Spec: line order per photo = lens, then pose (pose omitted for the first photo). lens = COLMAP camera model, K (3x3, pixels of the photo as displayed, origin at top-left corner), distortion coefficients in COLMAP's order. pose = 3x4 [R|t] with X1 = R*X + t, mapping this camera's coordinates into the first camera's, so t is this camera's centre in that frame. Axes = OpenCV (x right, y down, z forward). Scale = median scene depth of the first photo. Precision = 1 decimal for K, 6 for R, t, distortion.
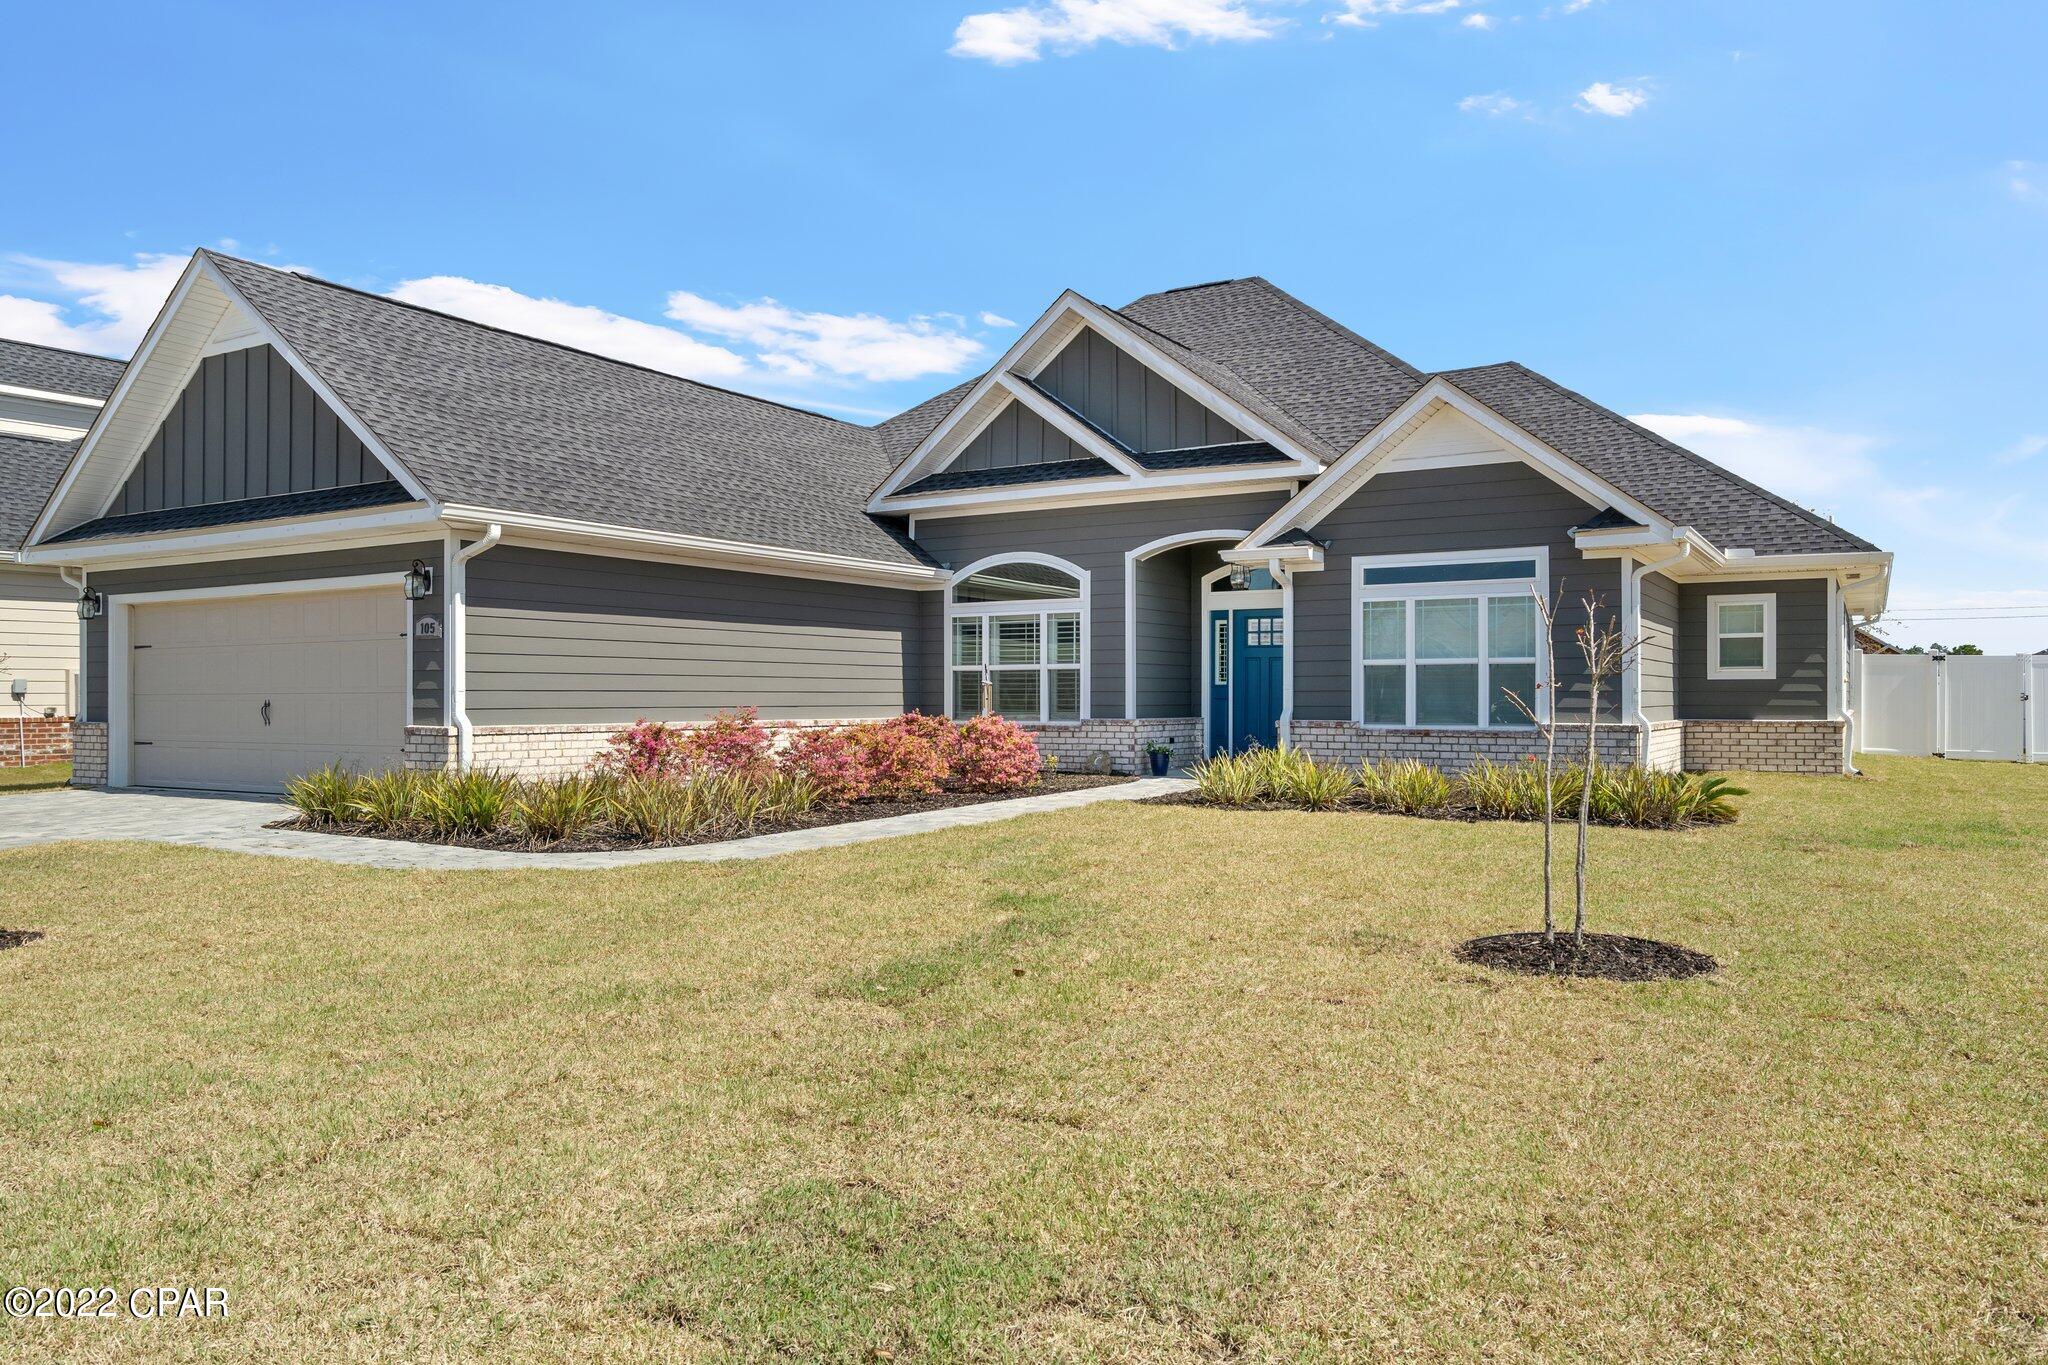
lens RADIAL K [[1413.1, 0, 1023.9], [0, 1413.1, 683.2], [0, 0, 1]] dist [0.001004, 0.000069]
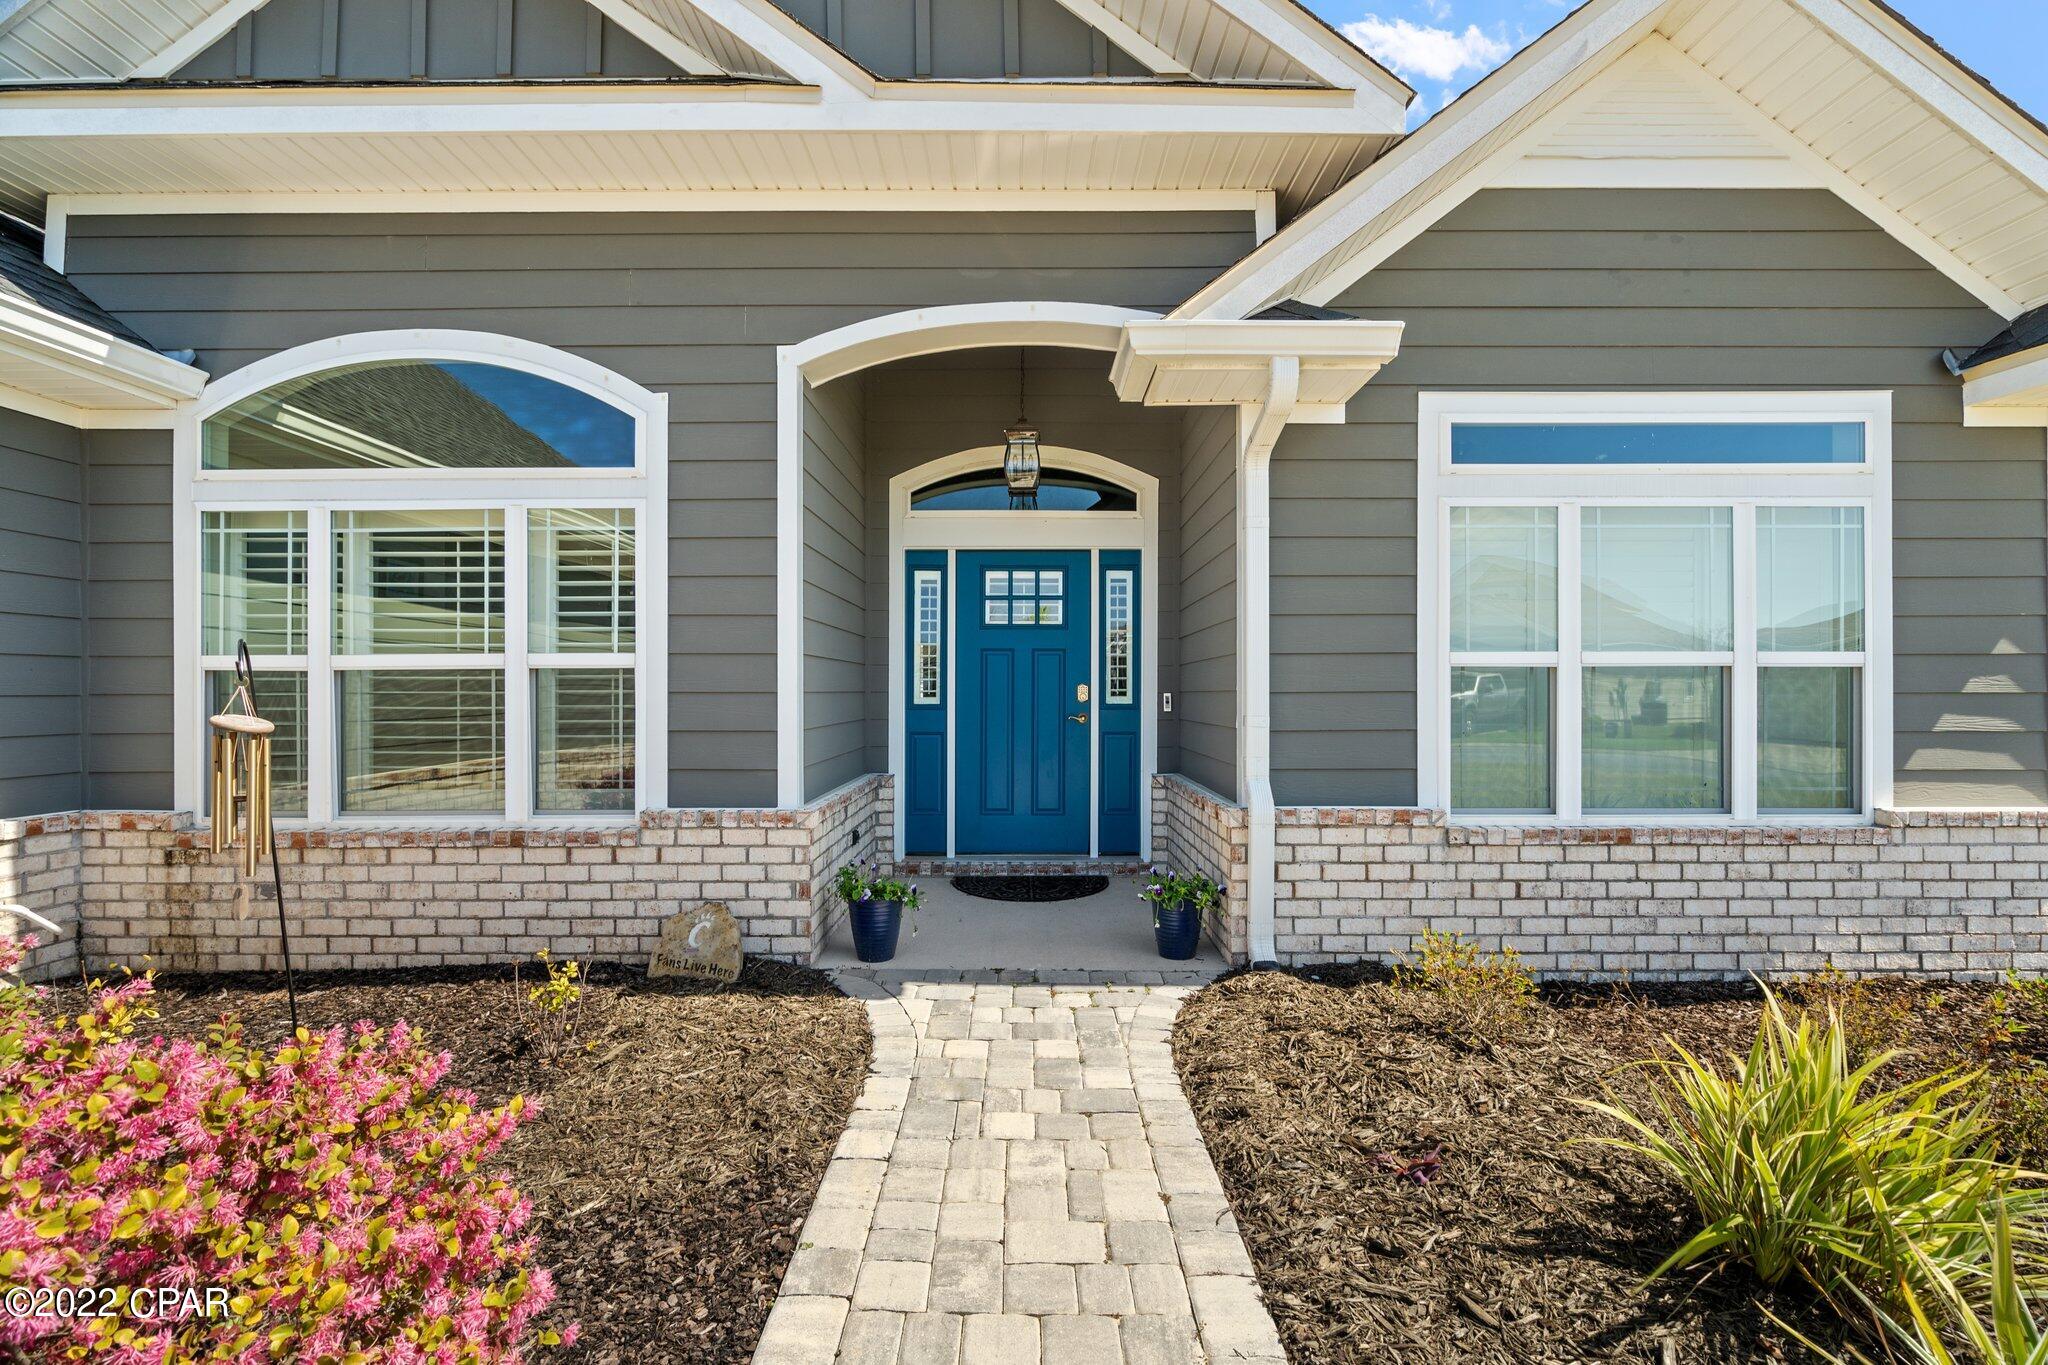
lens RADIAL K [[929.0, 0, 1013.5], [0, 929.0, 685.0], [0, 0, 1]] dist [-0.008120, 0.003375]
pose [[0.854611, 0.001424, 0.519266, -0.000099], [-0.003495, 0.999989, 0.003010, -0.007075], [-0.519257, -0.004387, 0.854607, 0.763843]]
